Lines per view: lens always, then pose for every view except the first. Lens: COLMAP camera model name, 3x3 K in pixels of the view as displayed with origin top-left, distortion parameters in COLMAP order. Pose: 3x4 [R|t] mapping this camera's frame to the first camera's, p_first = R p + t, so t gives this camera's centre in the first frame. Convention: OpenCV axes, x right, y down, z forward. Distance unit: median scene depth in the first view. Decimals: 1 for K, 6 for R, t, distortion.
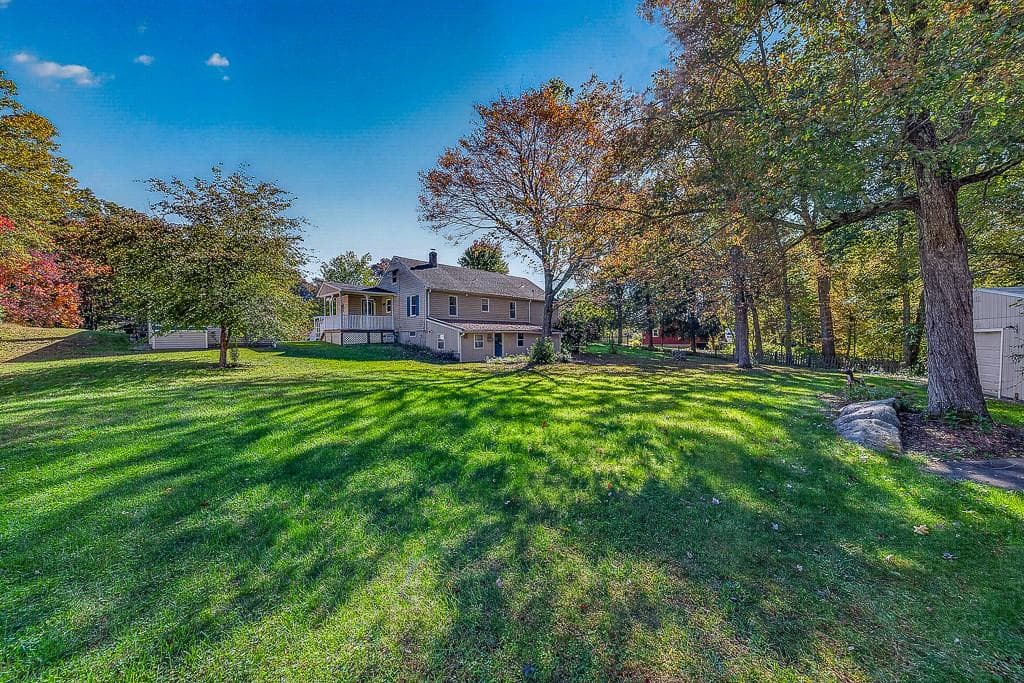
lens RADIAL K [[368.4, 0, 511.5], [0, 368.4, 346.7], [0, 0, 1]] dist [-0.001629, -0.000314]
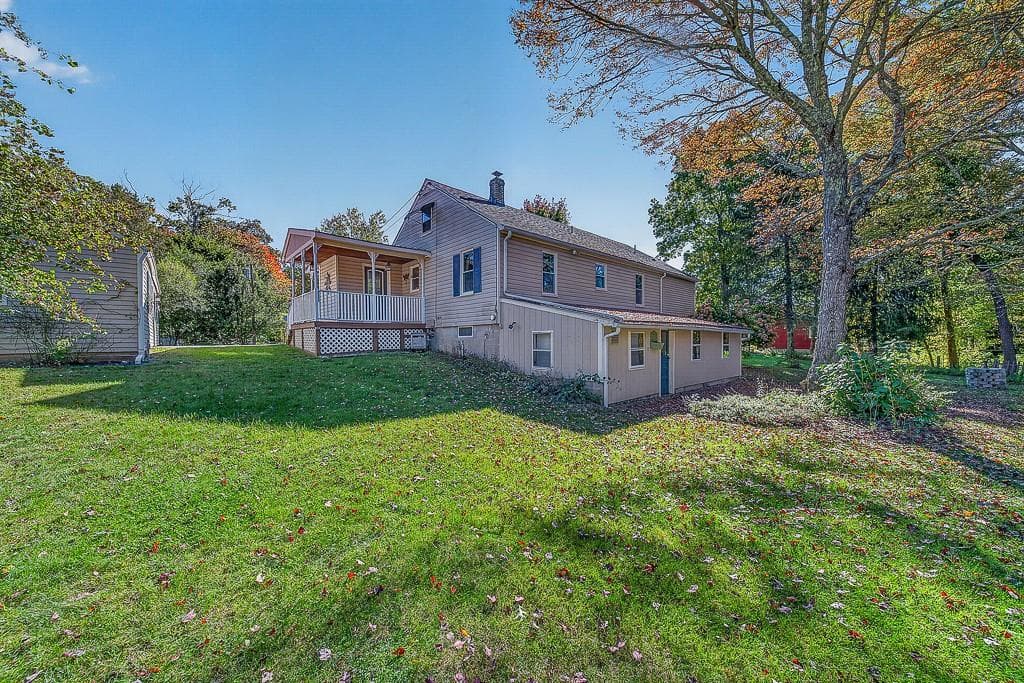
lens RADIAL K [[368.4, 0, 511.5], [0, 368.4, 346.7], [0, 0, 1]] dist [-0.001629, -0.000314]
pose [[0.999183, 0.001498, -0.040388, -0.187619], [-0.001637, 0.999993, -0.003432, -0.013946], [0.040383, 0.003496, 0.999178, 0.519938]]
